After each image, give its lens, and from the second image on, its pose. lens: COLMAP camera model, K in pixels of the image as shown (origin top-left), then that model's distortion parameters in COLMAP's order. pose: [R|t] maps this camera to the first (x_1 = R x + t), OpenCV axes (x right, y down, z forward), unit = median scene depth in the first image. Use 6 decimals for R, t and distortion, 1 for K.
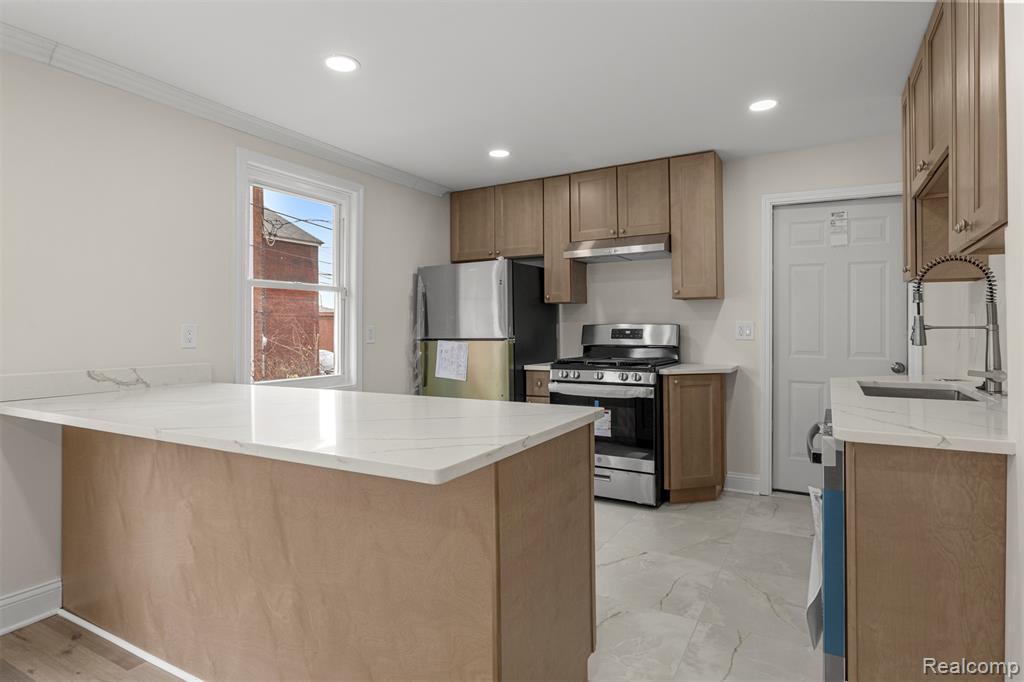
lens RADIAL K [[558.1, 0, 511.9], [0, 558.1, 320.6], [0, 0, 1]] dist [-0.005211, -0.002863]
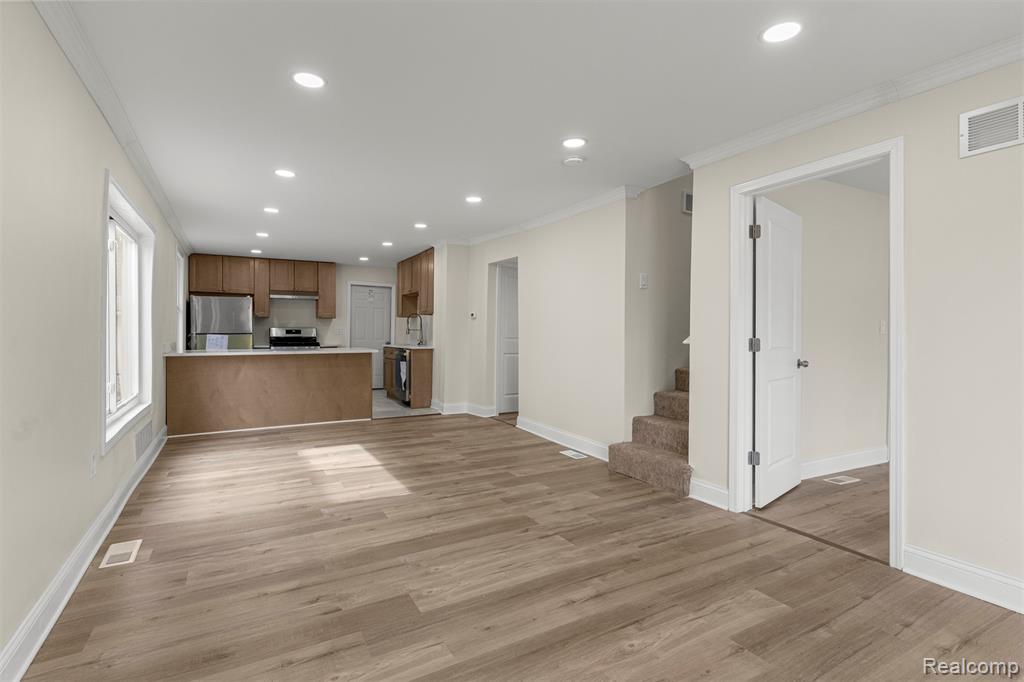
lens RADIAL K [[492.7, 0, 509.1], [0, 492.7, 337.8], [0, 0, 1]] dist [0.003910, -0.002393]
pose [[0.524180, -0.000056, 0.851607, -1.188914], [-0.018820, 0.999755, 0.011650, 0.008876], [-0.851399, -0.022133, 0.524051, -0.929744]]
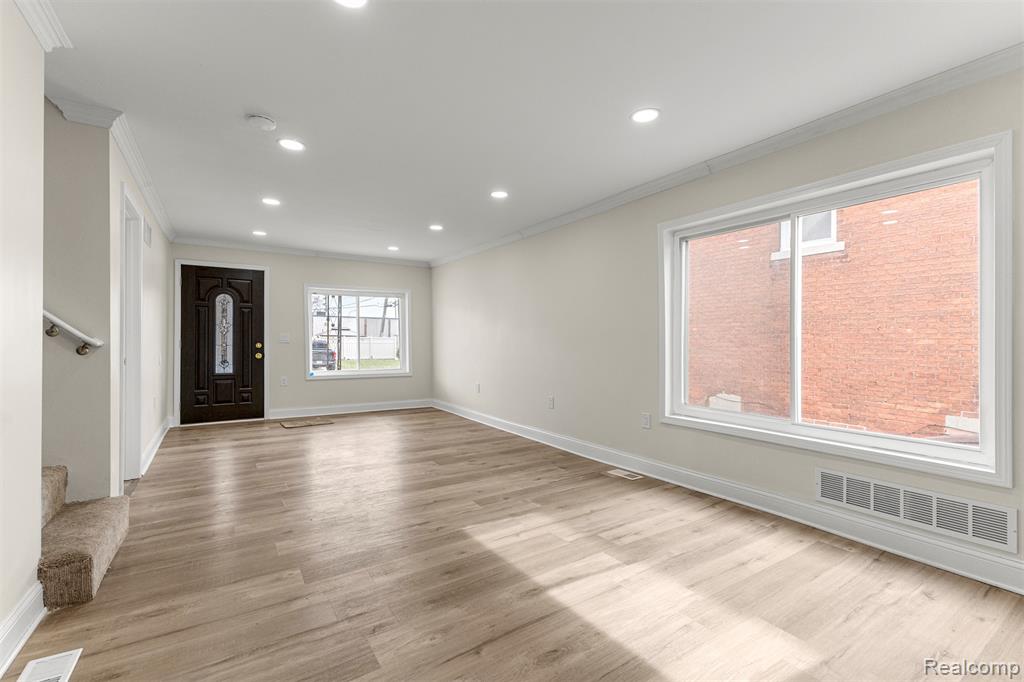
lens RADIAL K [[446.2, 0, 515.7], [0, 446.2, 340.3], [0, 0, 1]] dist [0.009425, -0.000341]
pose [[-0.456718, 0.008269, -0.889573, 0.102551], [0.011839, 0.999925, 0.003217, 0.021453], [0.889533, -0.009062, -0.456781, 0.118623]]
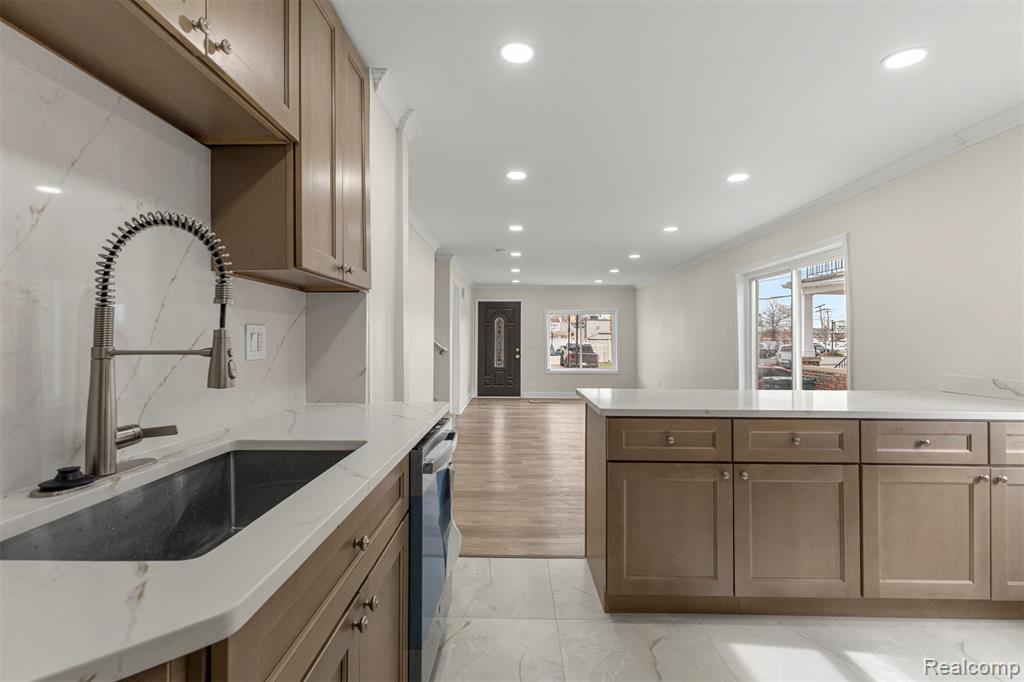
lens RADIAL K [[480.4, 0, 511.6], [0, 480.4, 328.9], [0, 0, 1]] dist [-0.003093, 0.000757]
pose [[-0.875387, -0.008012, -0.483357, 0.426642], [0.008780, 0.999434, -0.032466, 0.004237], [0.483344, -0.032664, -0.874821, 0.906578]]
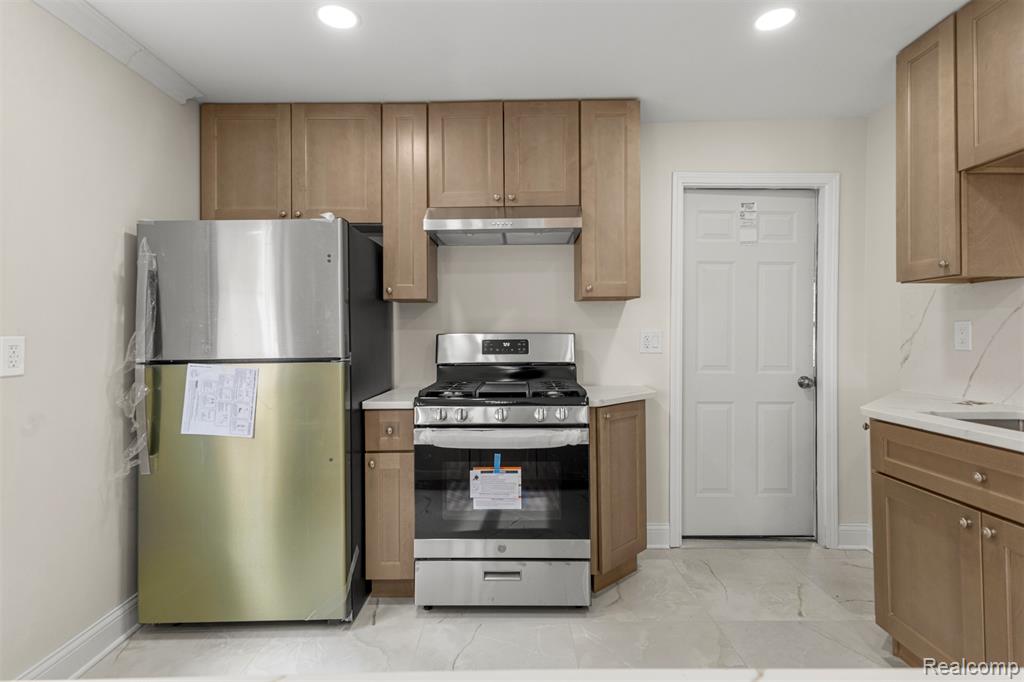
lens RADIAL K [[520.2, 0, 513.5], [0, 520.2, 328.5], [0, 0, 1]] dist [0.026030, -0.007587]
pose [[0.868454, 0.006010, 0.495733, -0.124656], [-0.005950, 0.999981, -0.001701, 0.002076], [-0.495734, -0.001473, 0.868473, 0.472300]]
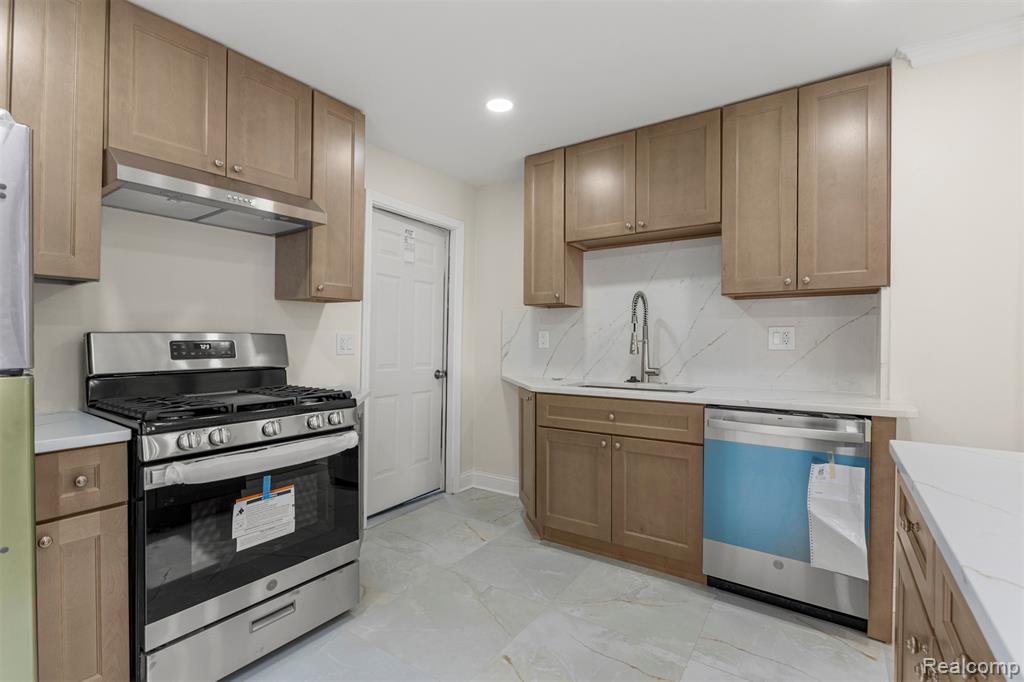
lens RADIAL K [[467.0, 0, 510.2], [0, 467.0, 340.6], [0, 0, 1]] dist [-0.009197, 0.000852]
pose [[0.082413, 0.003787, 0.996591, -0.267353], [-0.017418, 0.999846, -0.002359, 0.011594], [-0.996446, -0.017165, 0.082466, 0.726638]]
